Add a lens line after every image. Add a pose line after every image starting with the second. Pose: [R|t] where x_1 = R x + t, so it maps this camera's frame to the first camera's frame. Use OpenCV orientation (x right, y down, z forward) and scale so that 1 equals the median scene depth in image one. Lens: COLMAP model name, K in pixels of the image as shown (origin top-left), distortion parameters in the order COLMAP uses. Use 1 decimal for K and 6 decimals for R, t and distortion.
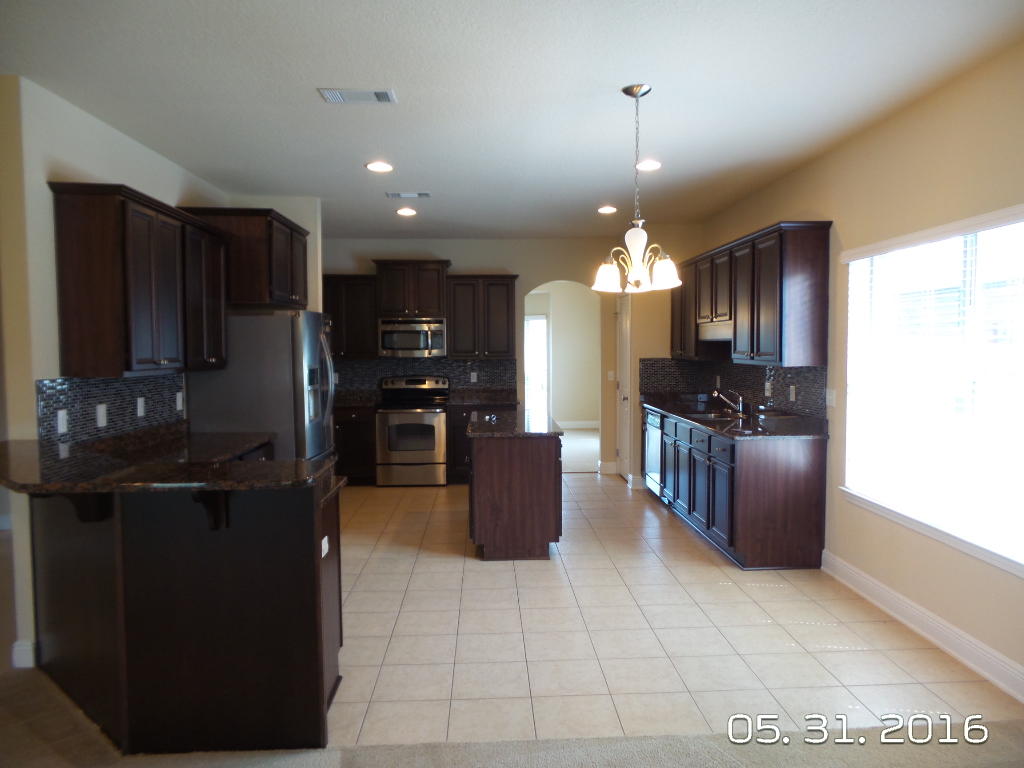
lens RADIAL K [[704.7, 0, 514.7], [0, 704.7, 389.0], [0, 0, 1]] dist [-0.000732, 0.002955]
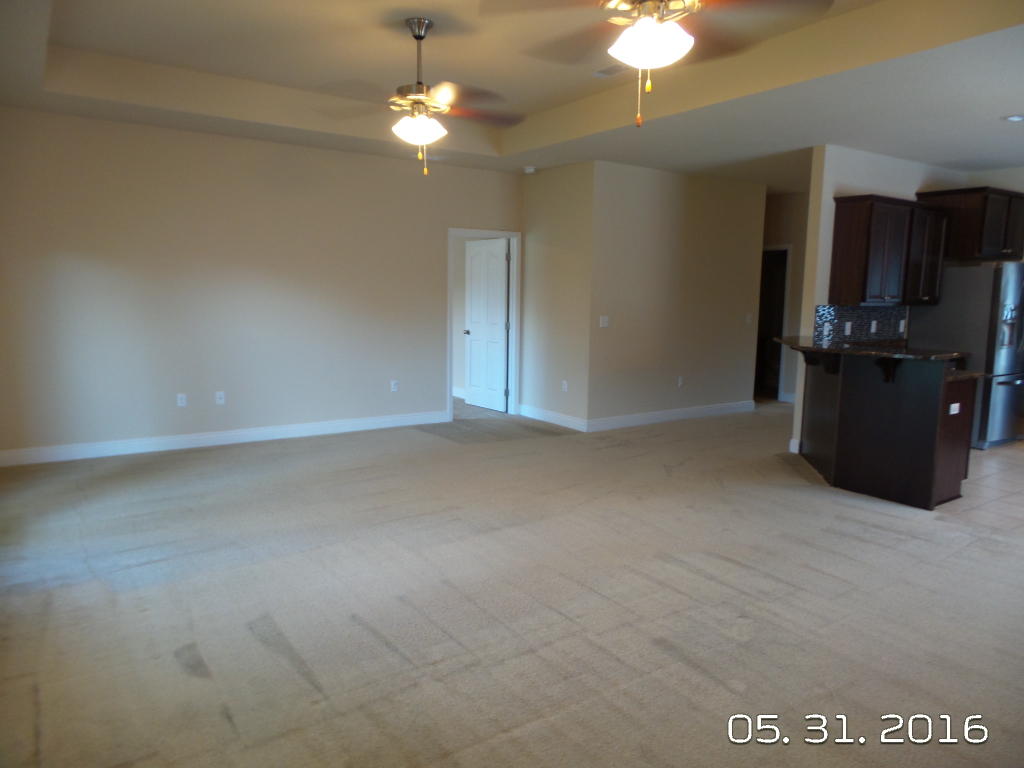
lens RADIAL K [[698.8, 0, 512.2], [0, 698.8, 392.6], [0, 0, 1]] dist [-0.003943, -0.000852]
pose [[0.522950, 0.132144, -0.842058, 0.354232], [-0.061576, 0.991185, 0.117305, 0.034781], [0.850137, -0.009494, 0.526477, -0.479019]]
